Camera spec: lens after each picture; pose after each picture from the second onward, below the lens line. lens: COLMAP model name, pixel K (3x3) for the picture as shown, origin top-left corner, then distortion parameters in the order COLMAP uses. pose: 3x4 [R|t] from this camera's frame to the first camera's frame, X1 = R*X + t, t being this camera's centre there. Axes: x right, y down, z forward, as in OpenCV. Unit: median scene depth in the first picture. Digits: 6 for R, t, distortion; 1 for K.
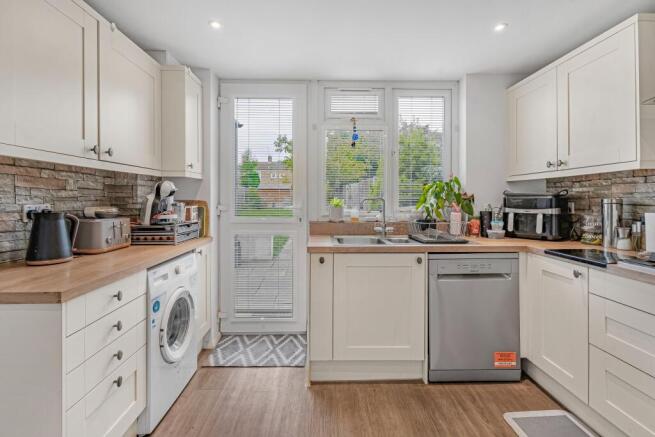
lens RADIAL K [[300.1, 0, 328.1], [0, 300.1, 198.8], [0, 0, 1]] dist [0.000690, -0.000403]
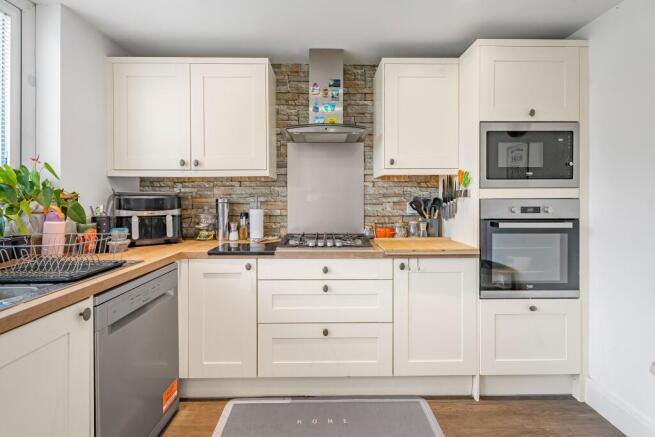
lens RADIAL K [[300.1, 0, 322.9], [0, 300.1, 201.1], [0, 0, 1]] dist [0.000690, -0.000403]
pose [[0.023332, -0.006274, 0.999708, -0.204768], [0.003975, 0.999973, 0.006183, 0.003143], [-0.999720, 0.003830, 0.023356, 0.536666]]
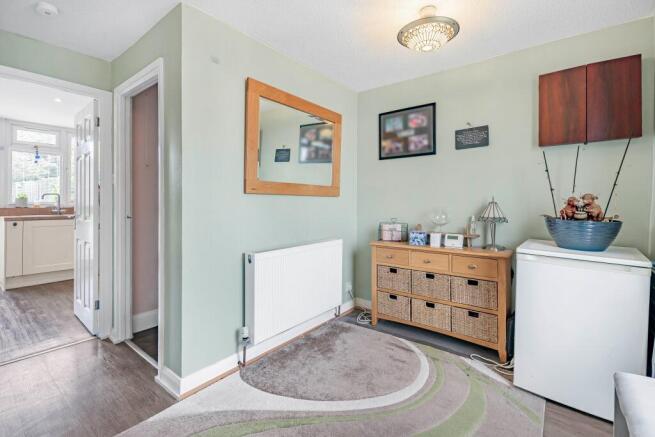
lens RADIAL K [[300.1, 0, 320.8], [0, 300.1, 202.1], [0, 0, 1]] dist [0.000690, -0.000403]
pose [[0.651728, 0.002170, 0.758449, -0.194893], [-0.002685, 0.999996, -0.000554, 0.052320], [-0.758448, -0.001675, 0.651732, -1.680345]]
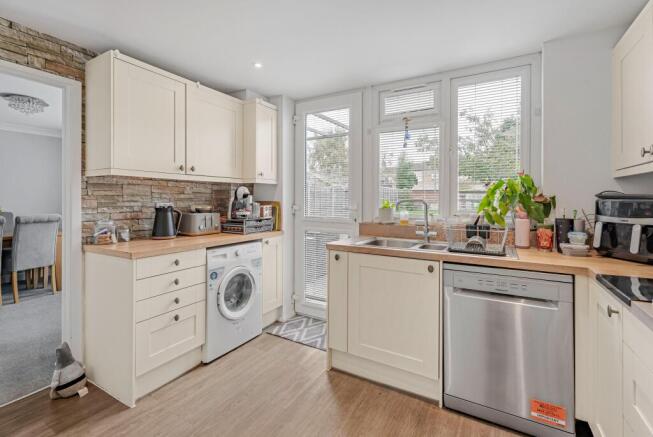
lens RADIAL K [[299.2, 0, 323.7], [0, 299.2, 199.9], [0, 0, 1]] dist [0.000690, -0.000403]
pose [[0.852488, 0.005184, -0.522722, 0.474392], [-0.006109, 0.999981, -0.000046, -0.002165], [0.522712, 0.003232, 0.852503, 0.049597]]
